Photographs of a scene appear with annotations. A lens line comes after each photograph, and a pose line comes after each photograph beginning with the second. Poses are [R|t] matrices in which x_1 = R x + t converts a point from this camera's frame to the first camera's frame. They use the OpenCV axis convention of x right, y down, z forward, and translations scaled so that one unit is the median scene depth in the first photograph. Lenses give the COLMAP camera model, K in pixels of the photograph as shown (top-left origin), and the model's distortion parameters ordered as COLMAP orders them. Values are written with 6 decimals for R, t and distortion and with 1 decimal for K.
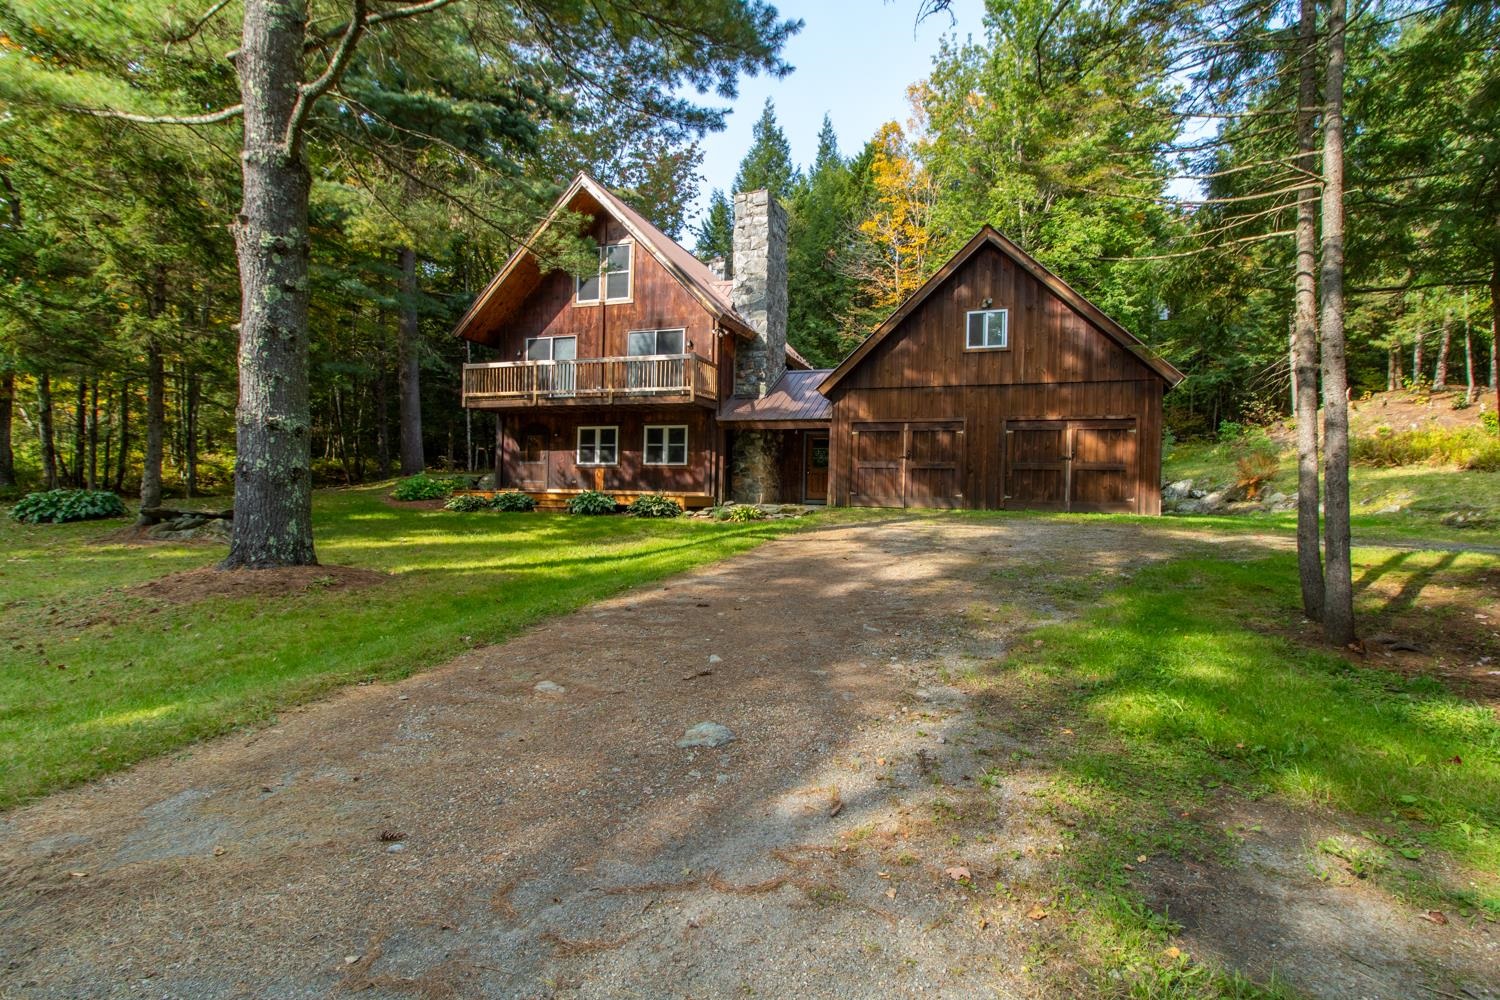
lens RADIAL K [[742.9, 0, 749.6], [0, 742.9, 460.2], [0, 0, 1]] dist [0.000123, 0.000089]
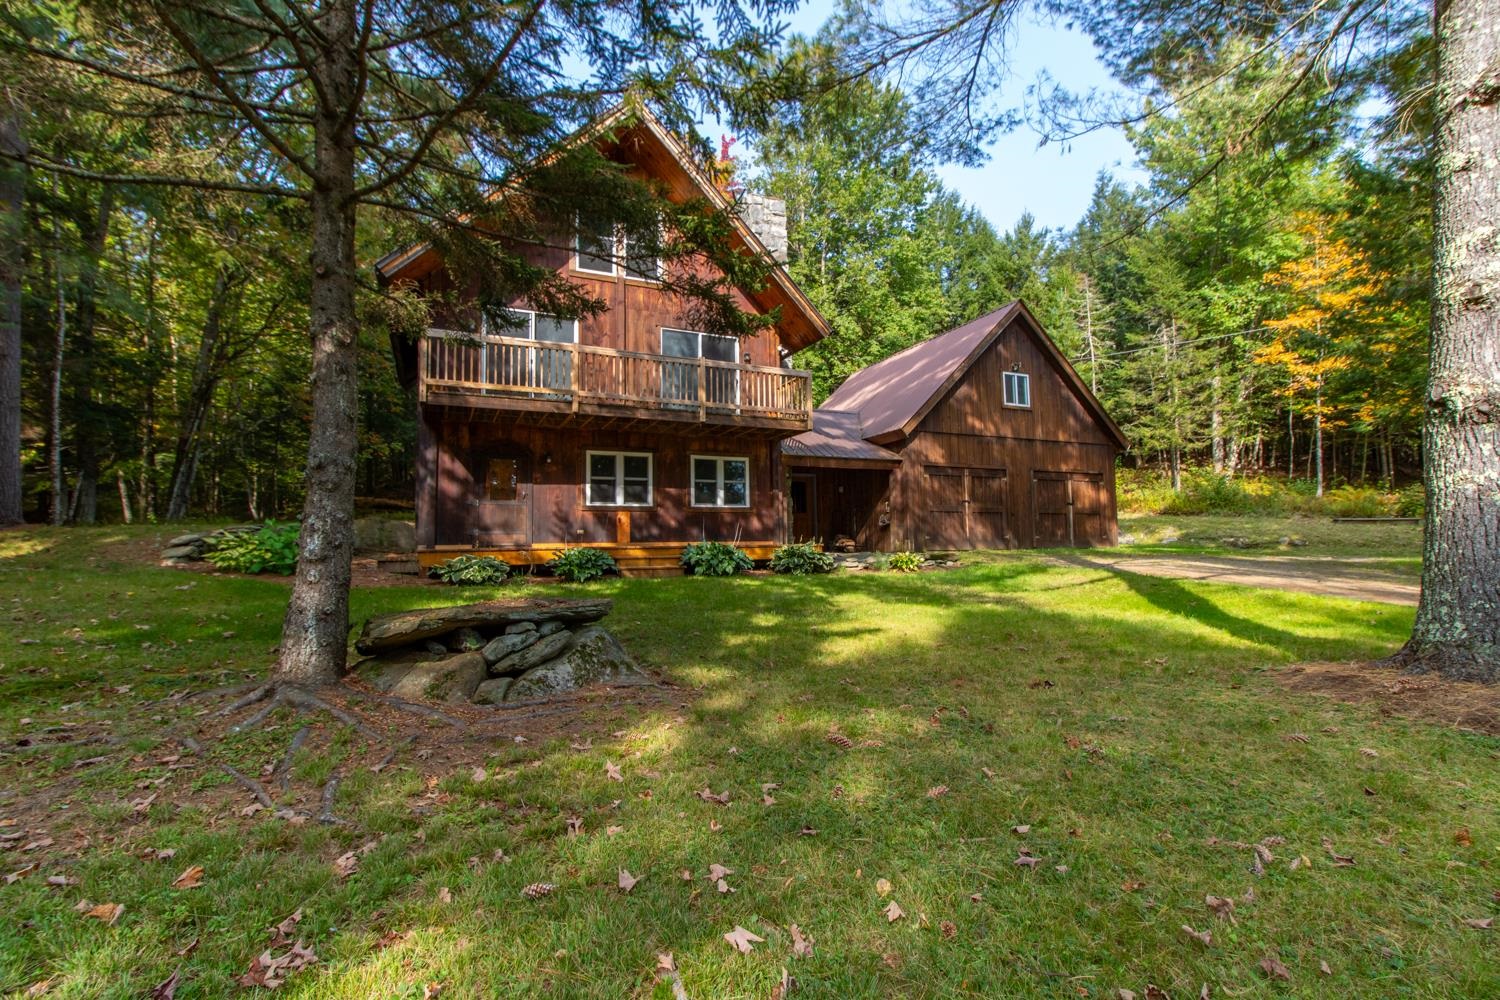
lens RADIAL K [[742.9, 0, 749.6], [0, 742.9, 460.2], [0, 0, 1]] dist [0.000123, 0.000089]
pose [[0.671261, 0.048469, 0.739635, -0.665117], [-0.008542, 0.998299, -0.057668, 0.002359], [-0.741172, 0.032392, 0.670533, 0.444178]]
